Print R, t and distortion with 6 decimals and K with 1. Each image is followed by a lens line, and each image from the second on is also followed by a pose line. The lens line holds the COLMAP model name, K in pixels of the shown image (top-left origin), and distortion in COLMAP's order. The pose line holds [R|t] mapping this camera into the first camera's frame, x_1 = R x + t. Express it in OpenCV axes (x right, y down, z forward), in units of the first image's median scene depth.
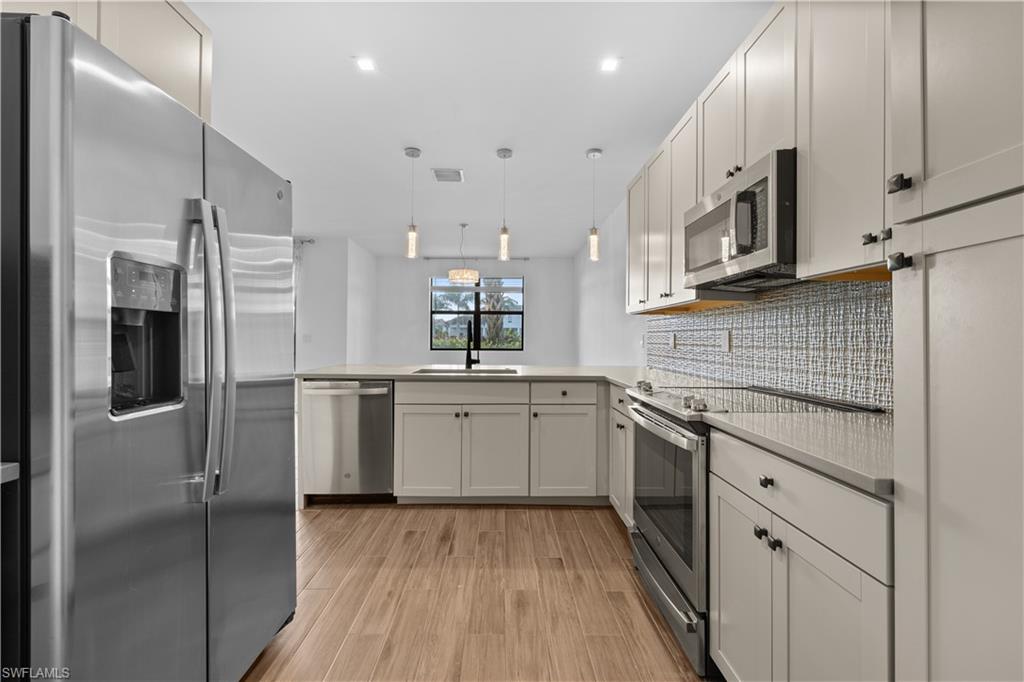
lens RADIAL K [[432.3, 0, 518.3], [0, 432.3, 331.9], [0, 0, 1]] dist [-0.003497, 0.000363]
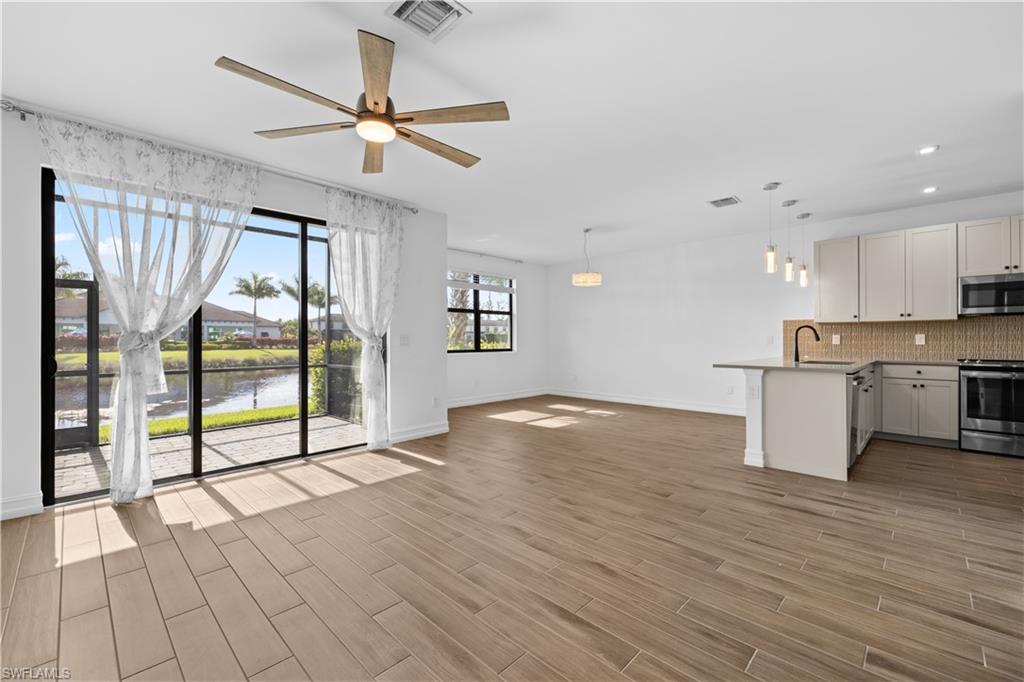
lens RADIAL K [[432.3, 0, 511.2], [0, 432.3, 338.6], [0, 0, 1]] dist [-0.003497, 0.000363]
pose [[0.719128, -0.002173, 0.694874, -2.178589], [-0.007415, 0.999914, 0.010800, 0.010588], [-0.694838, -0.012919, 0.719051, 0.838042]]
